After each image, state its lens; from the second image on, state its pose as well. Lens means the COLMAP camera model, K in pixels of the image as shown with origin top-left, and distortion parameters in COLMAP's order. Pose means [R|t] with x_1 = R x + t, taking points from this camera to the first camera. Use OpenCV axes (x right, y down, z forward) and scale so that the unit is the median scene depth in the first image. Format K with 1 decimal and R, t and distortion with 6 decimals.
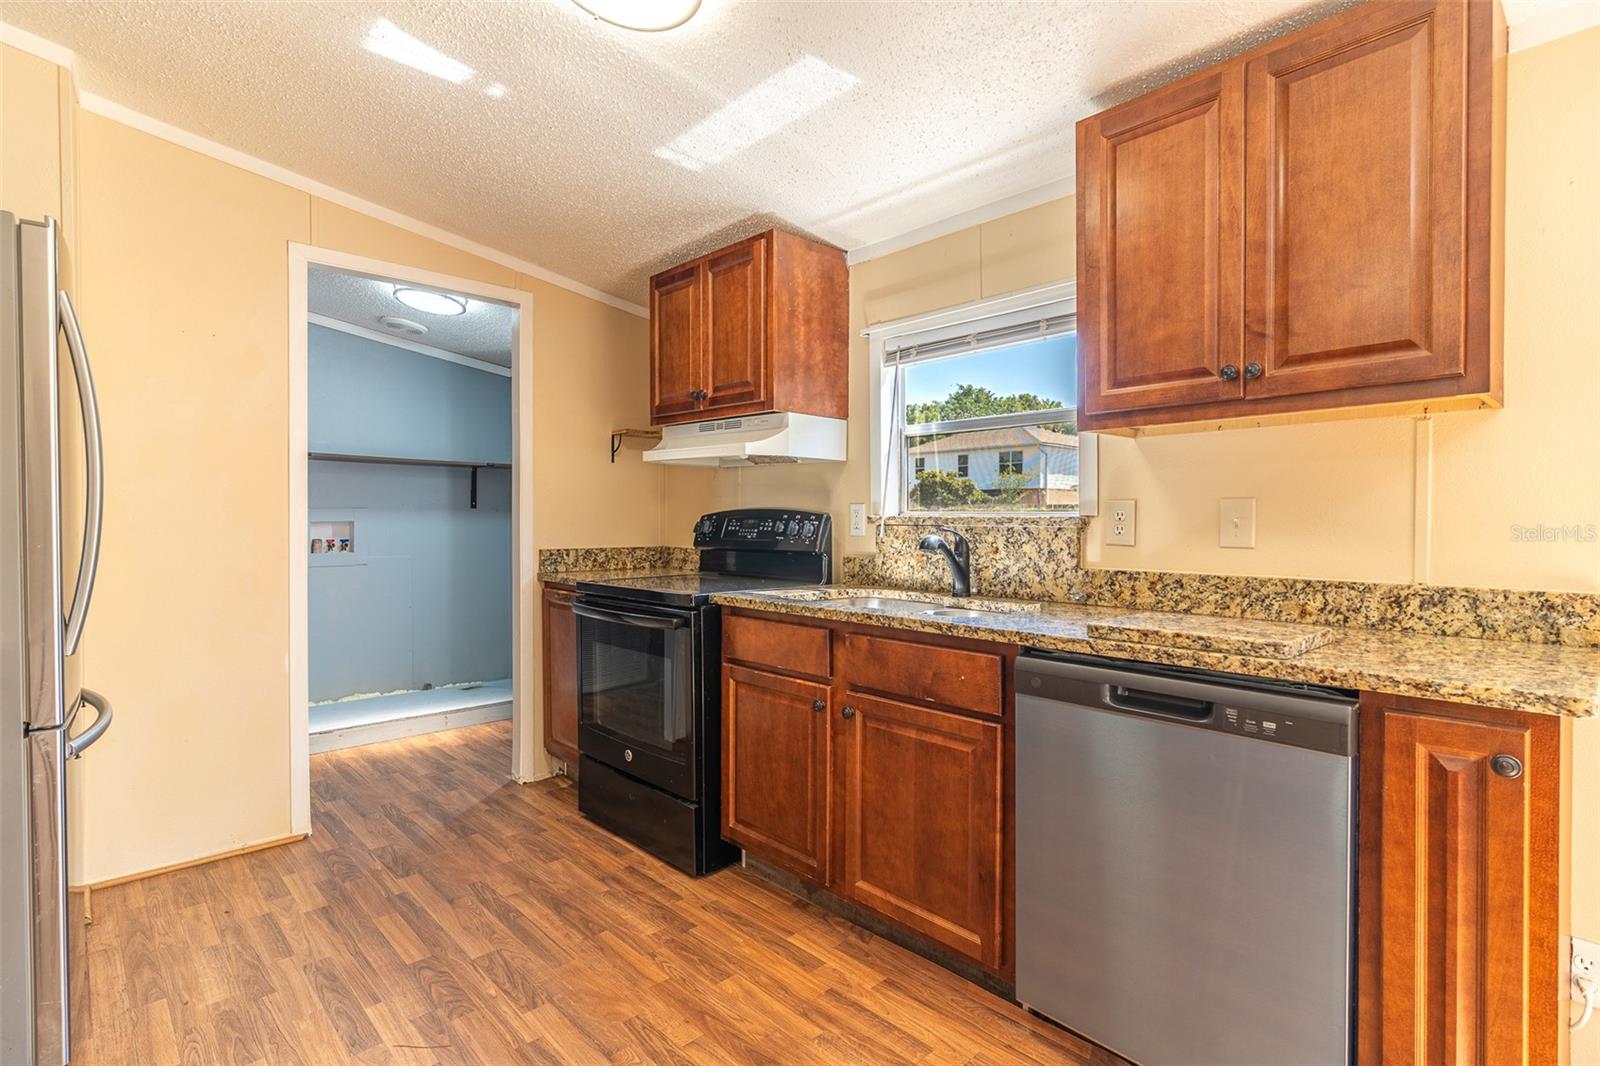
lens RADIAL K [[770.3, 0, 794.5], [0, 770.3, 534.0], [0, 0, 1]] dist [0.001402, 0.000837]
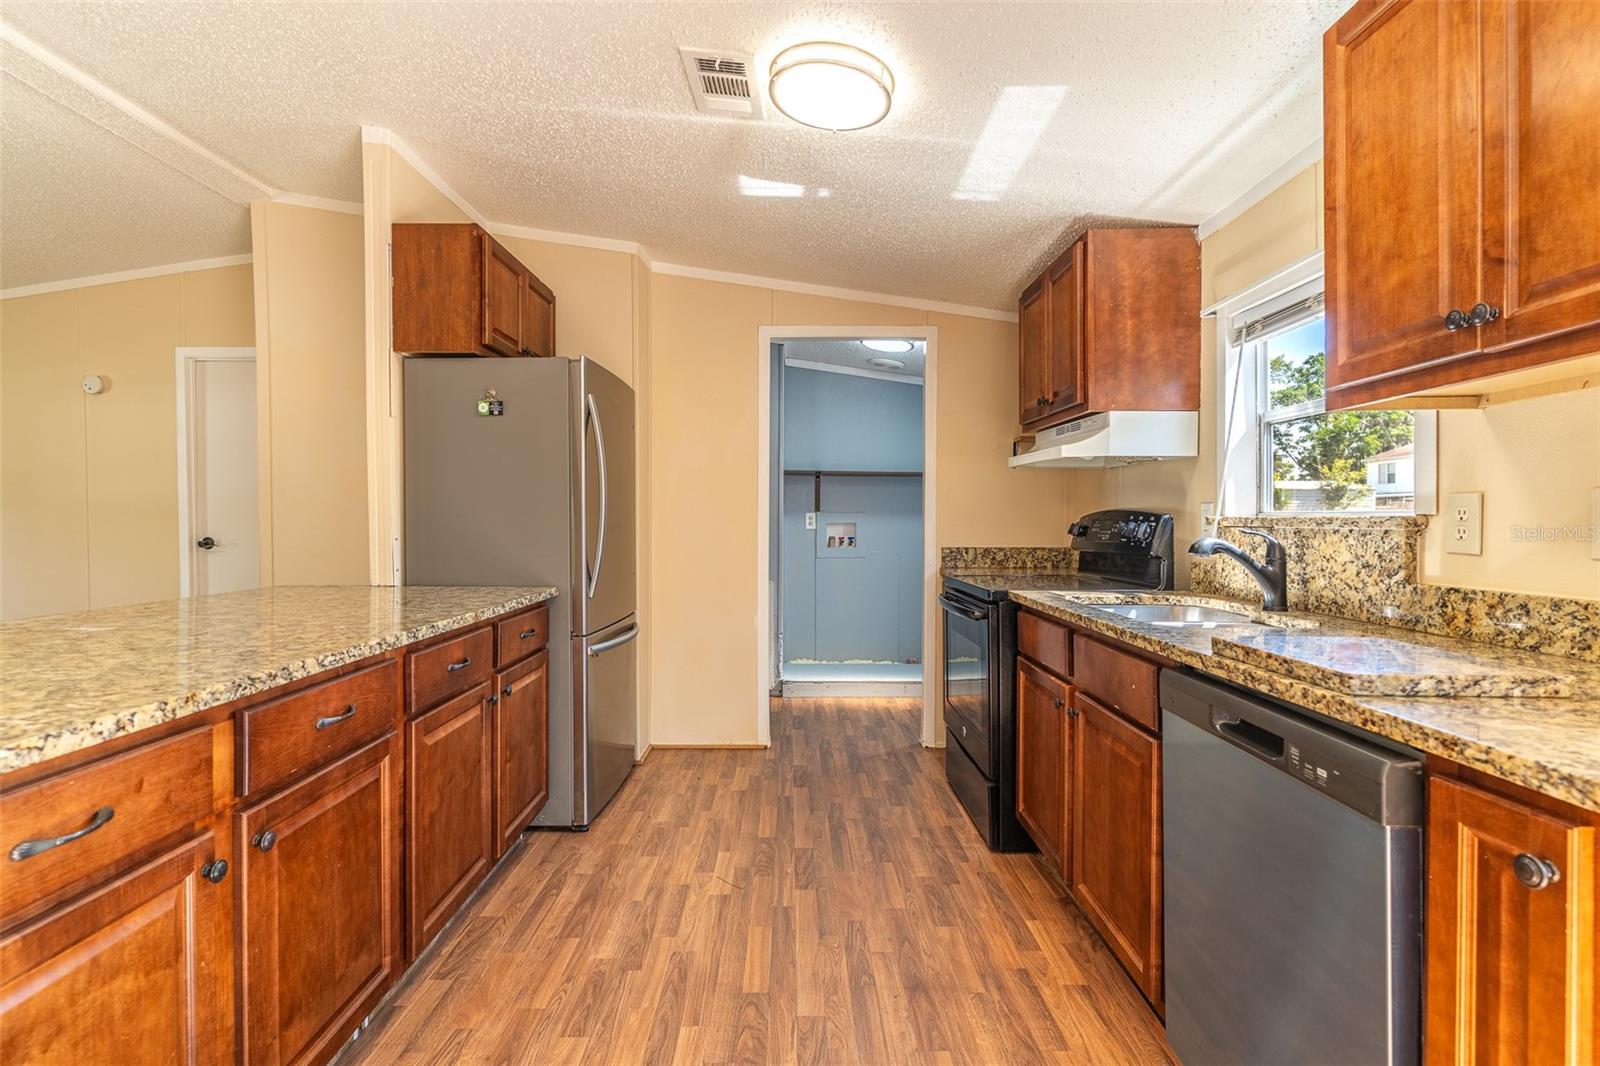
lens RADIAL K [[770.3, 0, 791.0], [0, 770.3, 534.5], [0, 0, 1]] dist [0.001402, 0.000837]
pose [[0.724319, 0.009918, -0.689393, 0.433760], [-0.011663, 0.999930, 0.002131, 0.001786], [0.689366, 0.006497, 0.724384, 0.016005]]
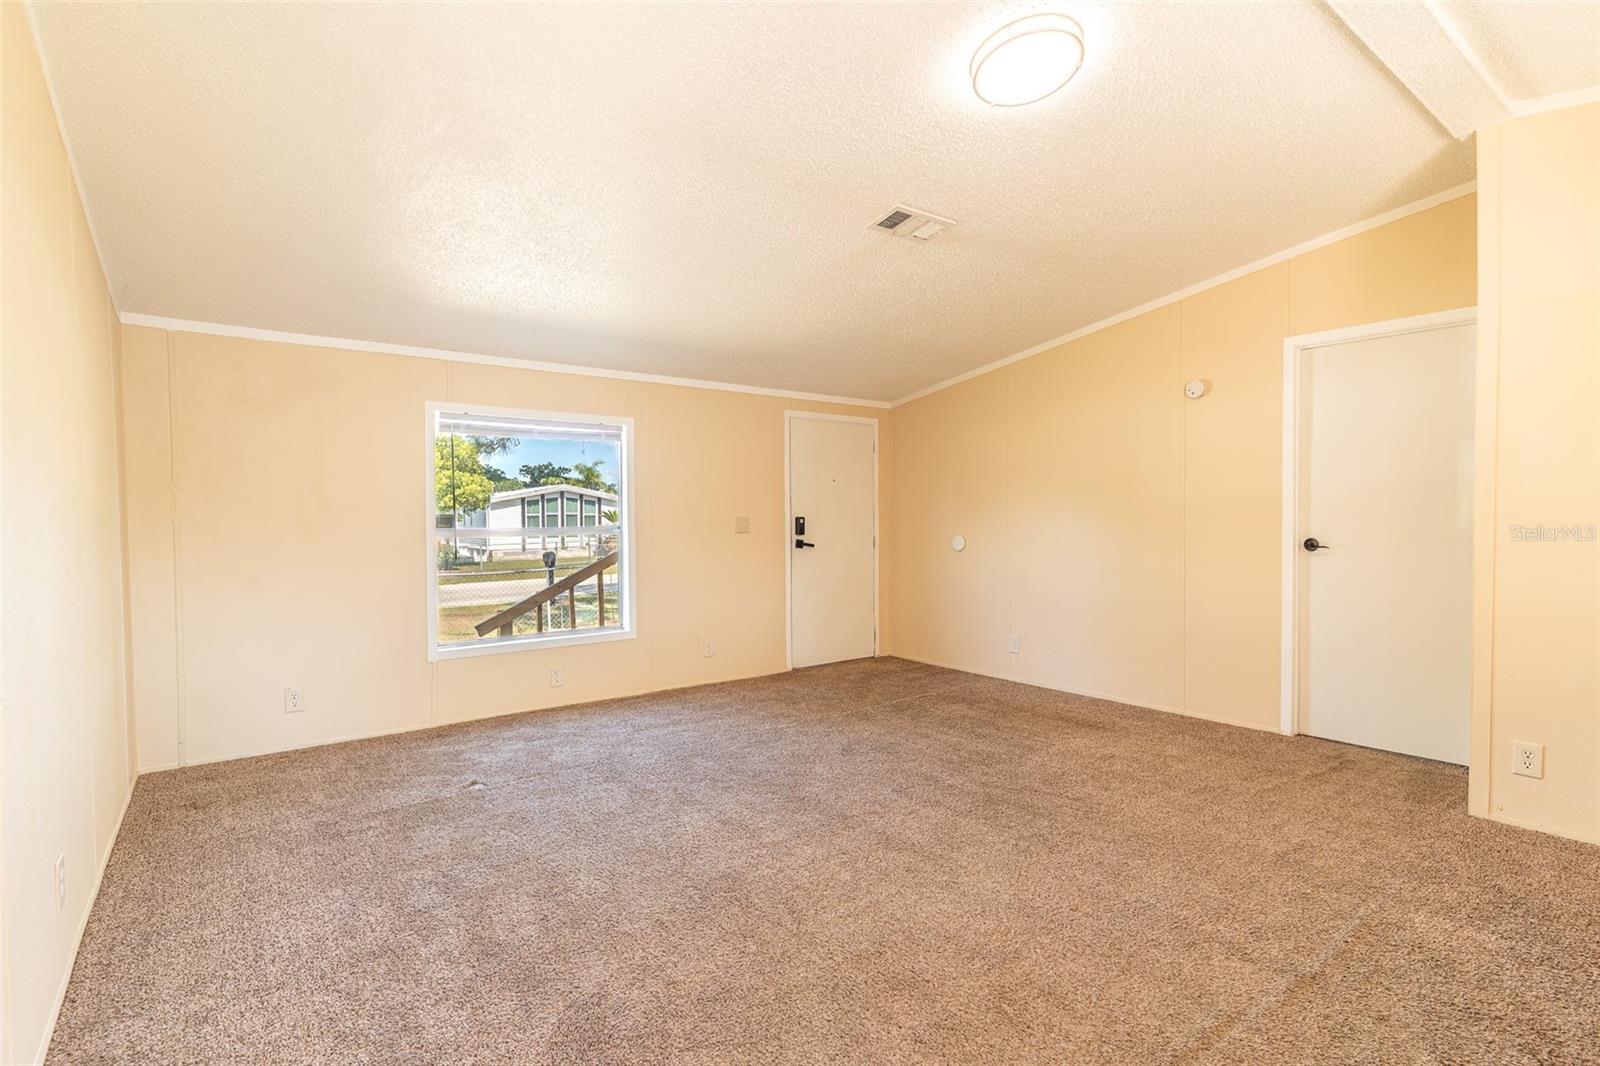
lens RADIAL K [[770.3, 0, 801.5], [0, 770.3, 528.2], [0, 0, 1]] dist [0.001402, 0.000837]
pose [[-0.106406, 0.006778, -0.994300, -0.039563], [-0.023868, 0.999671, 0.009369, 0.017552], [0.994036, 0.024729, -0.106209, -0.562148]]
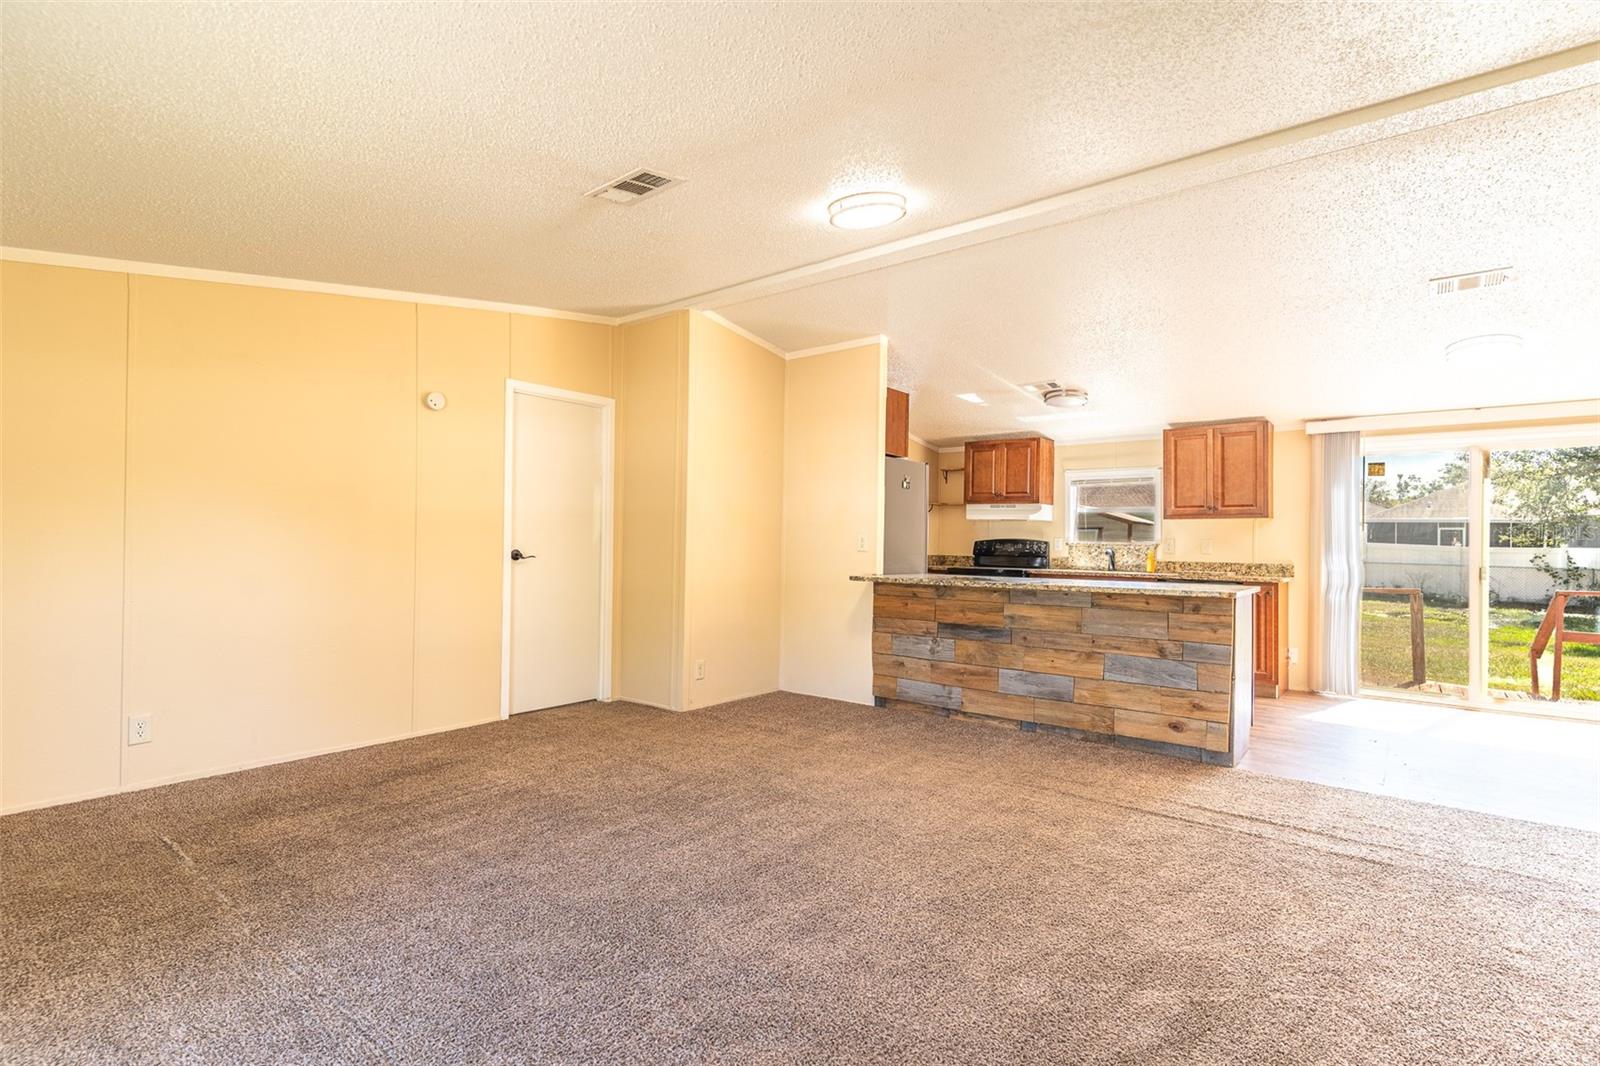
lens RADIAL K [[770.3, 0, 792.3], [0, 770.3, 534.4], [0, 0, 1]] dist [0.001402, 0.000837]
pose [[0.990657, 0.013409, 0.135717, -1.427074], [-0.009625, 0.999548, -0.028493, 0.039161], [-0.136037, 0.026921, 0.990338, -1.783525]]
